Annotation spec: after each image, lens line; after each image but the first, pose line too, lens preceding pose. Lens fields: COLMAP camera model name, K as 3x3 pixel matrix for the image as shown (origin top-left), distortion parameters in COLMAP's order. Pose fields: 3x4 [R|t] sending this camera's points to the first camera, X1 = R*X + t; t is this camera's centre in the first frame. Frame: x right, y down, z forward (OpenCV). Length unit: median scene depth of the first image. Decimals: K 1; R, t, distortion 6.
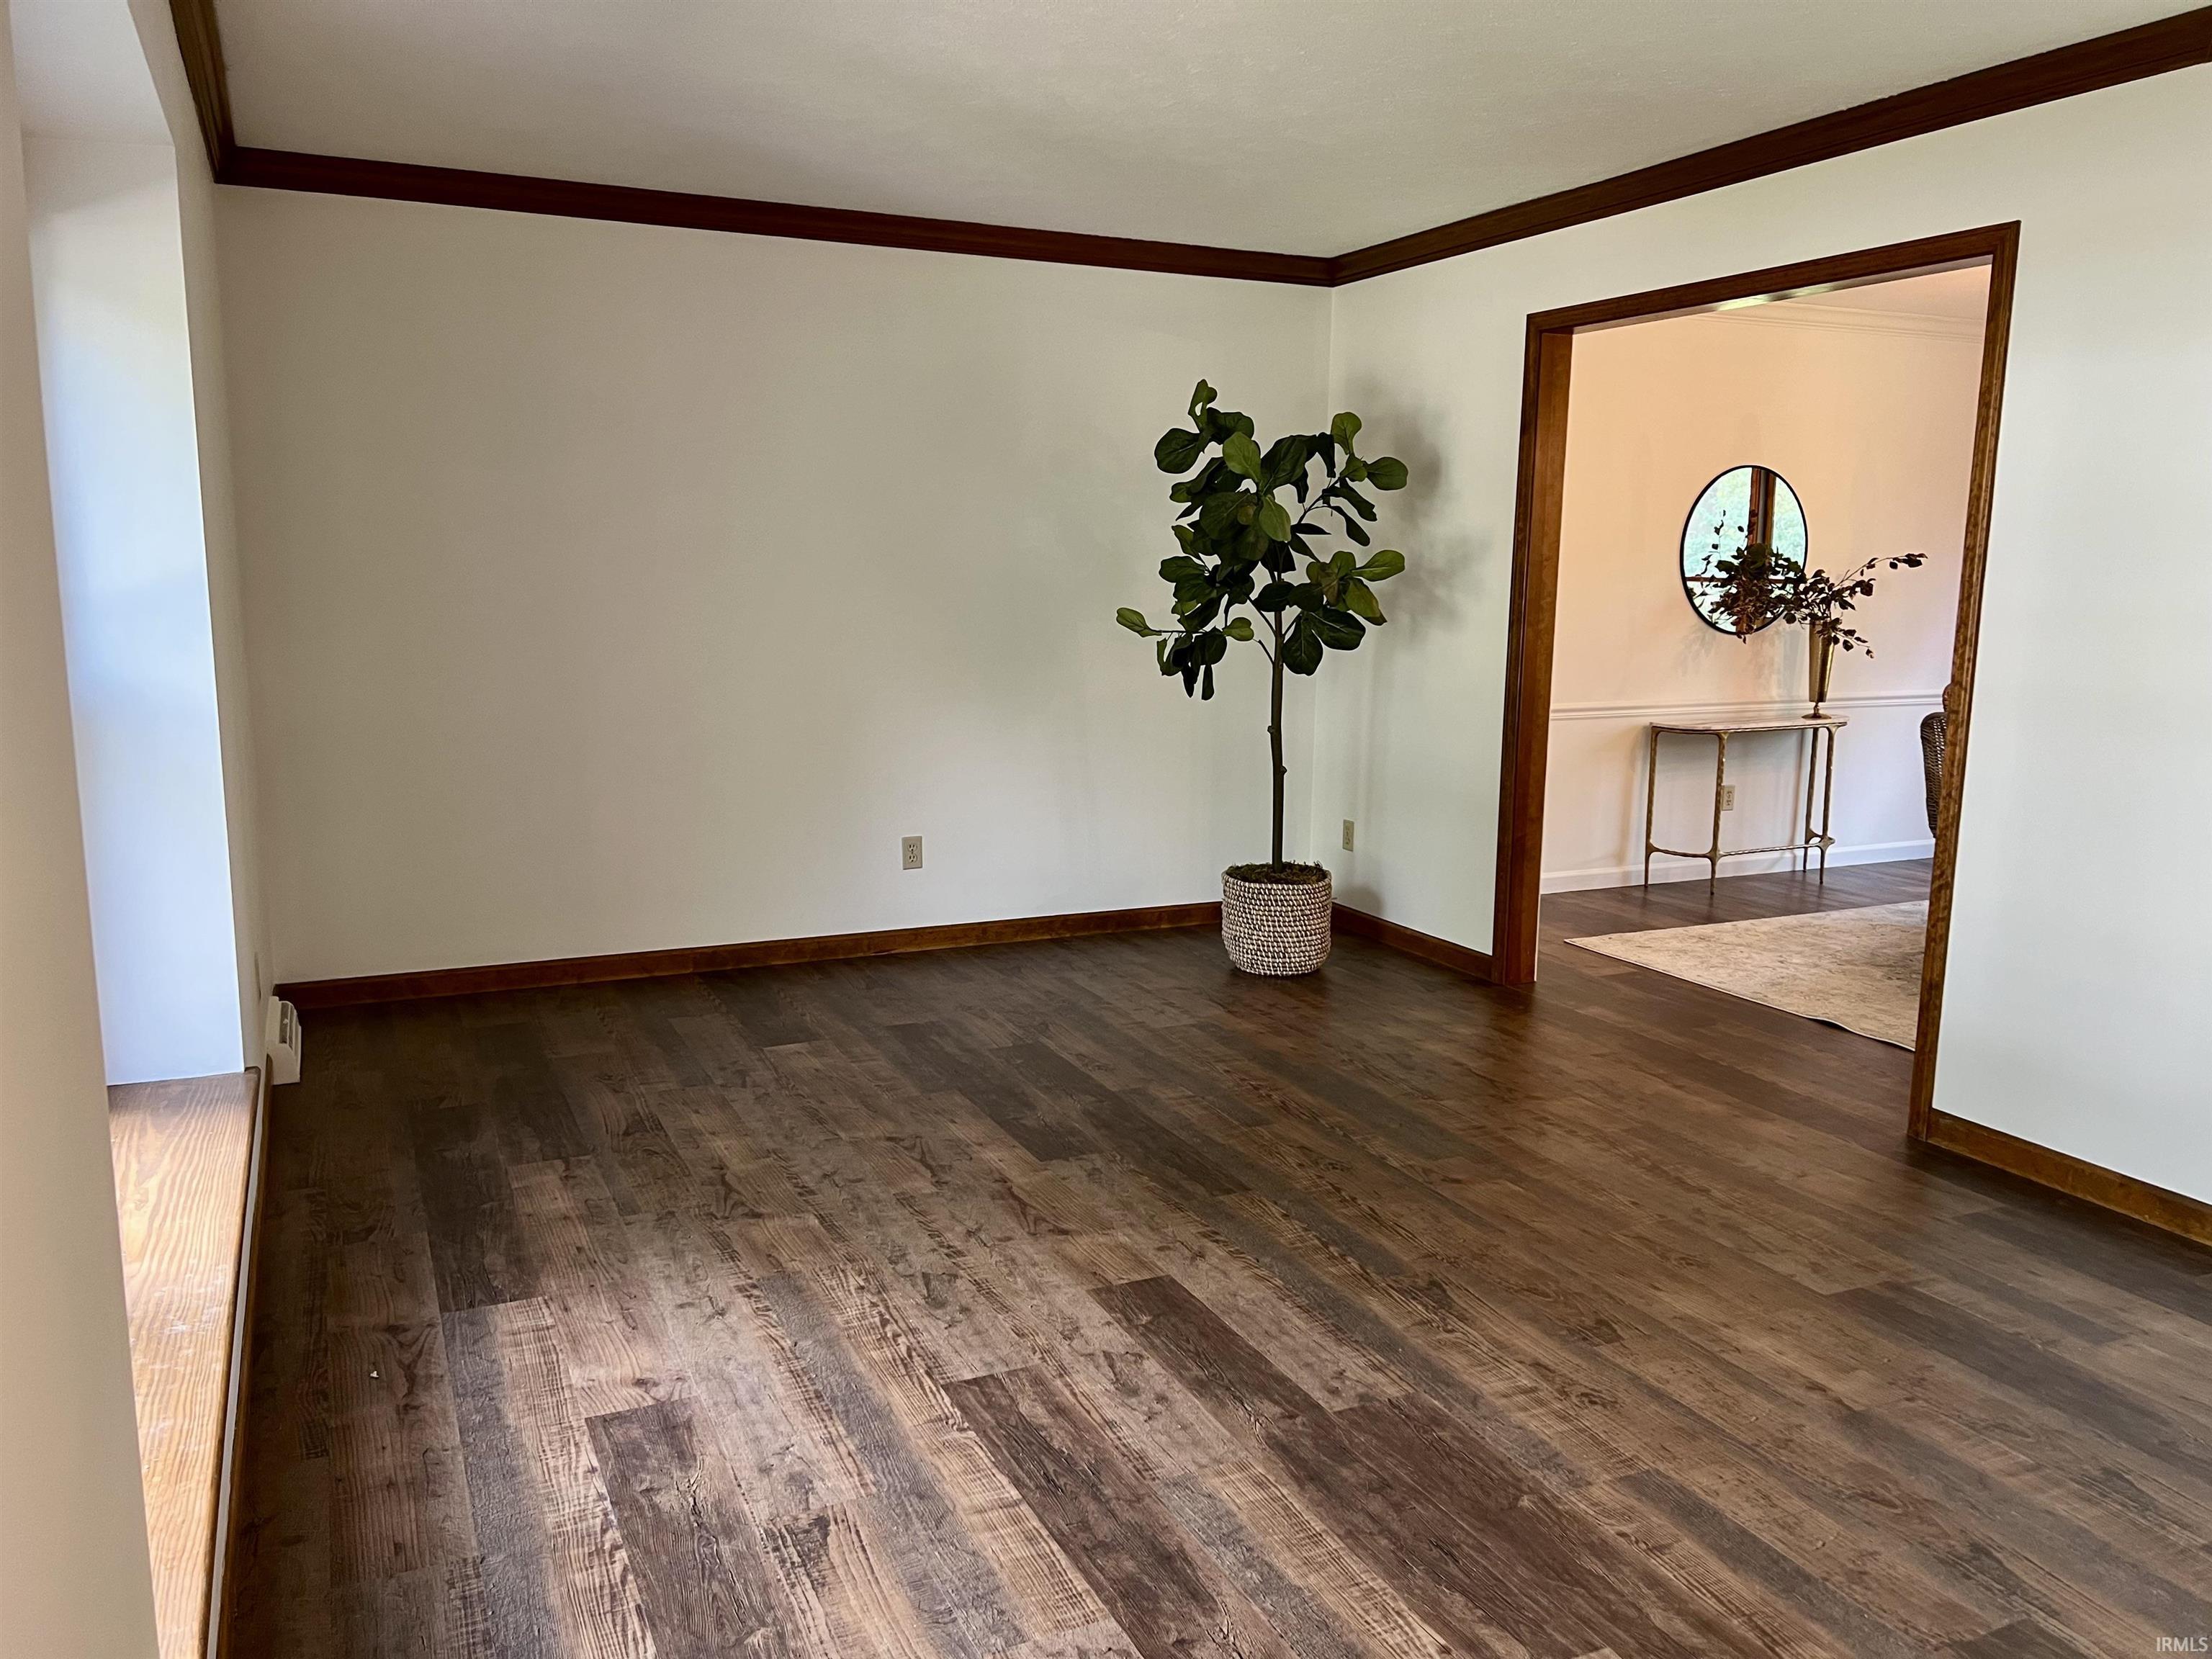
lens RADIAL K [[1662.3, 0, 1101.8], [0, 1662.3, 845.6], [0, 0, 1]] dist [0.058977, -0.076202]
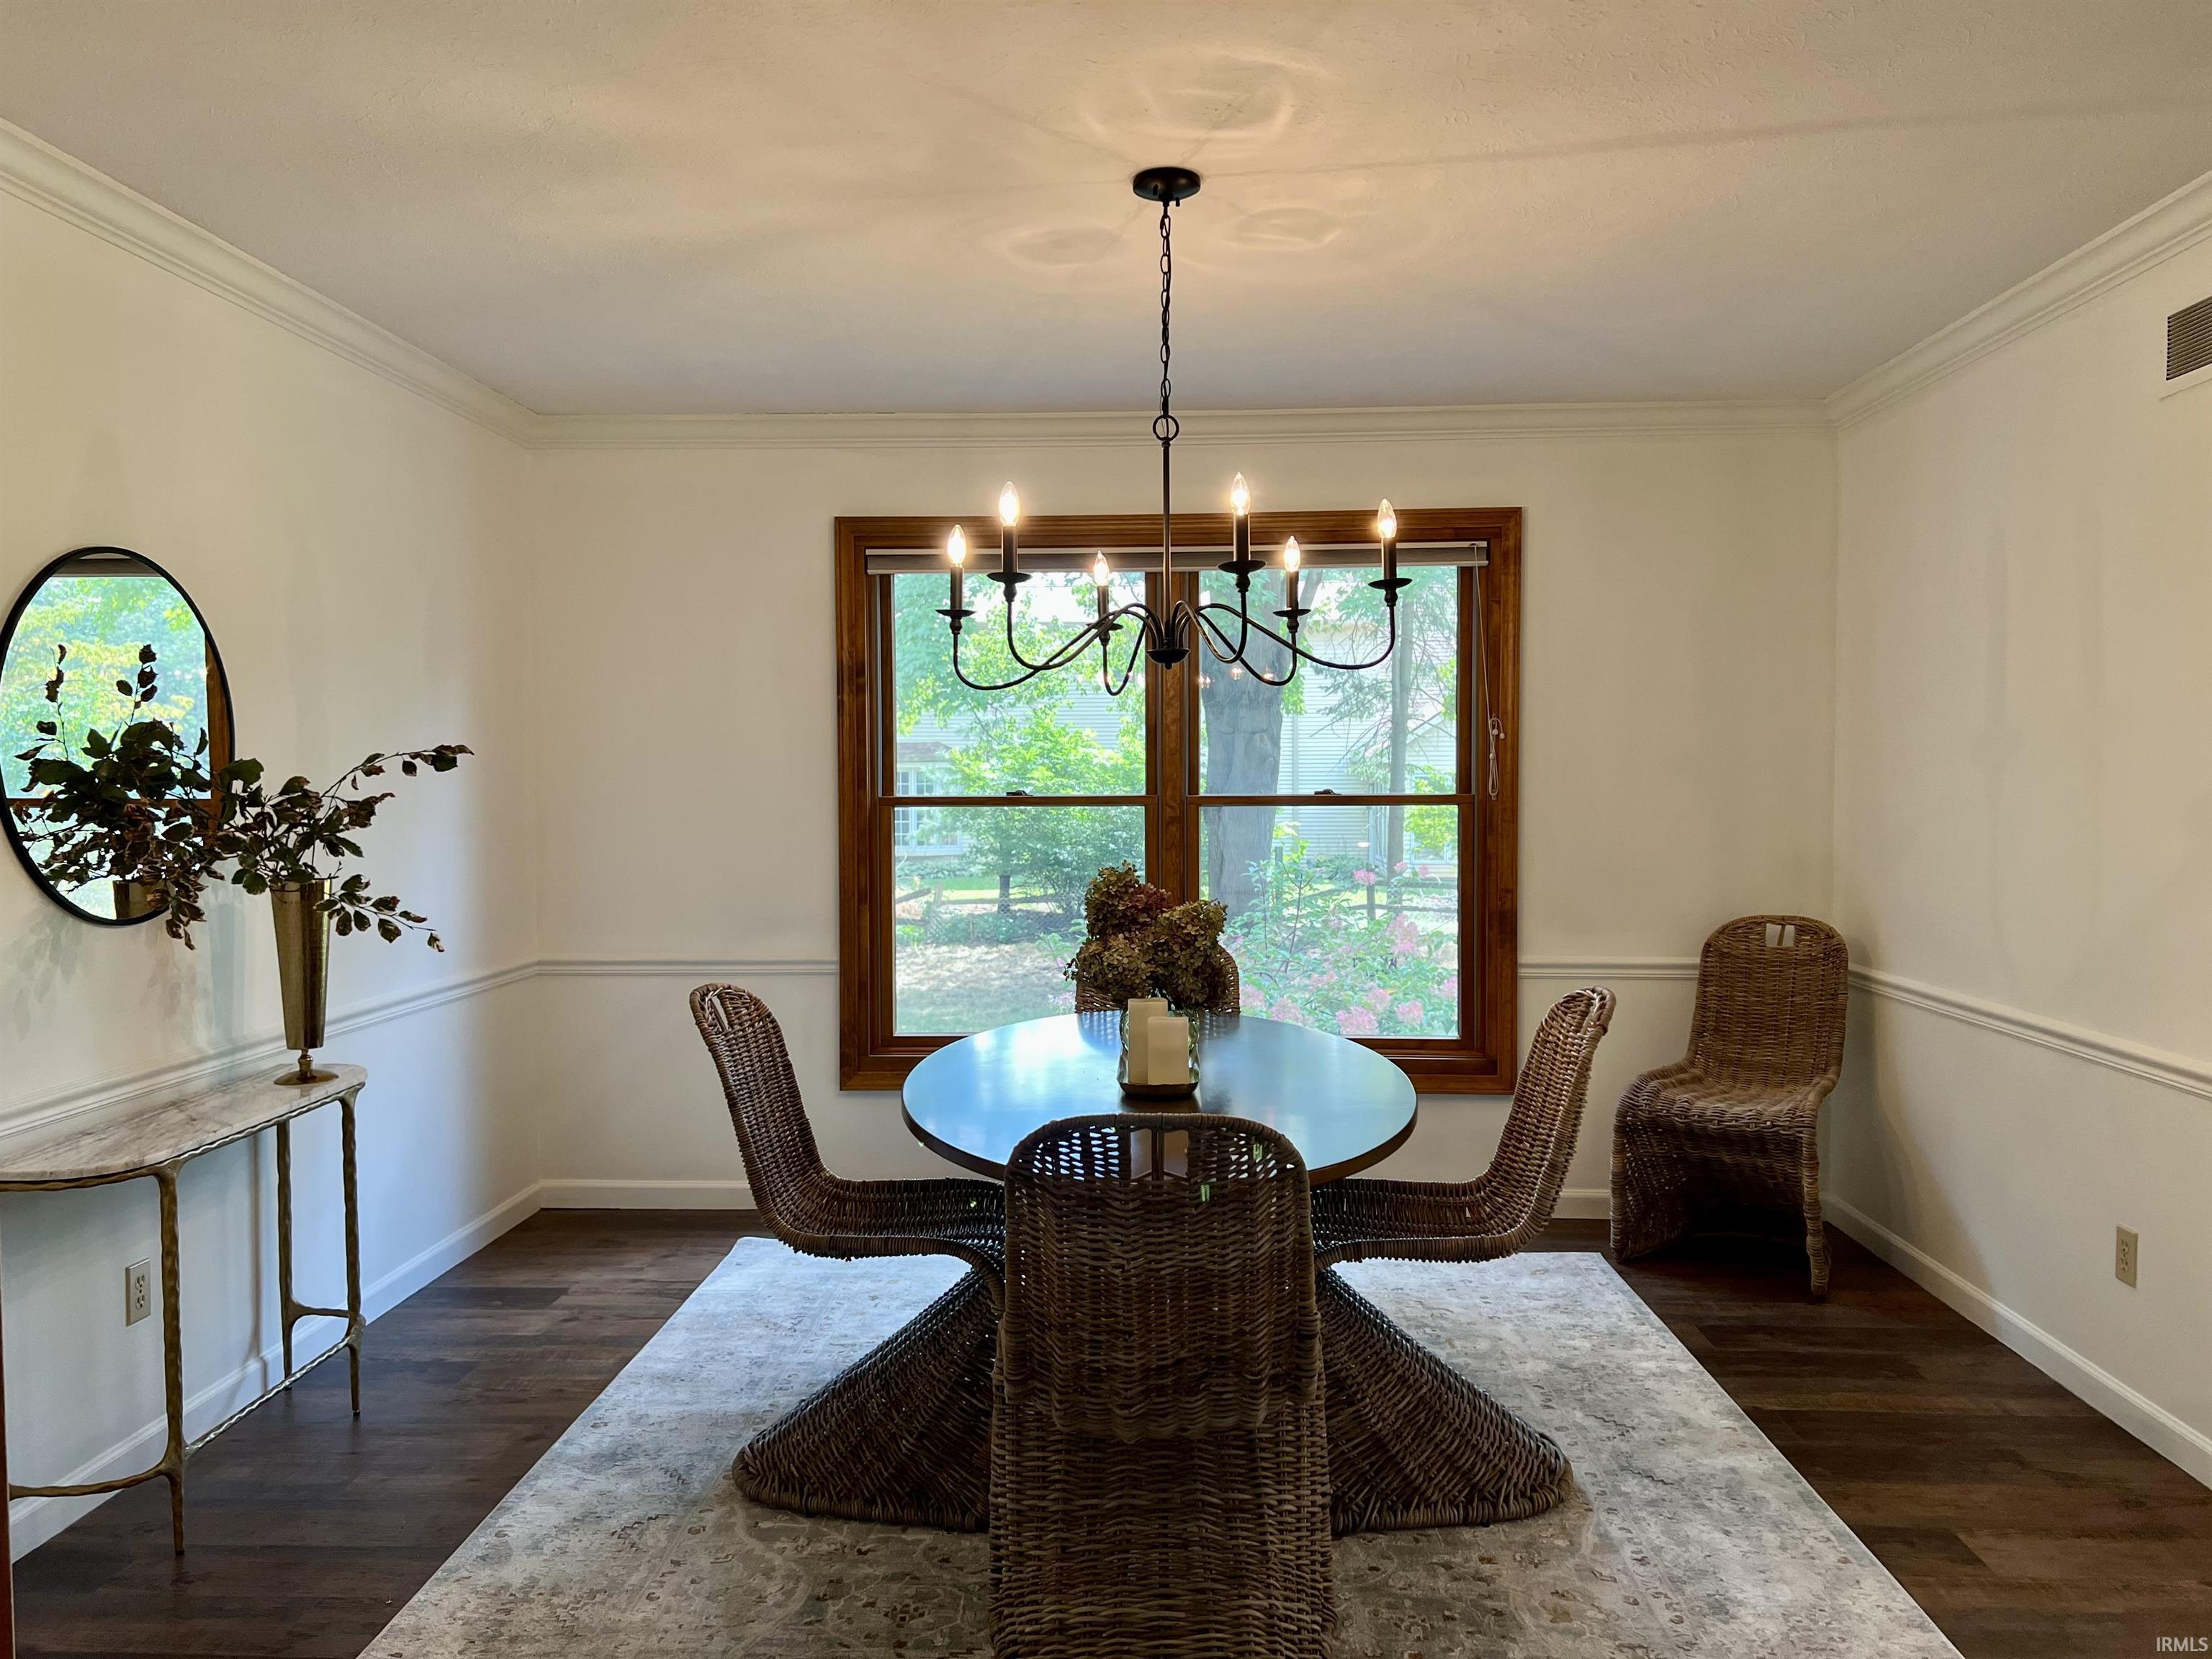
lens RADIAL K [[1662.3, 0, 1101.8], [0, 1662.3, 845.6], [0, 0, 1]] dist [0.058977, -0.076202]
pose [[0.460988, -0.052466, 0.885854, 0.108248], [0.163732, 0.986141, -0.026798, -0.093570], [-0.872171, 0.157397, 0.463189, 0.572935]]
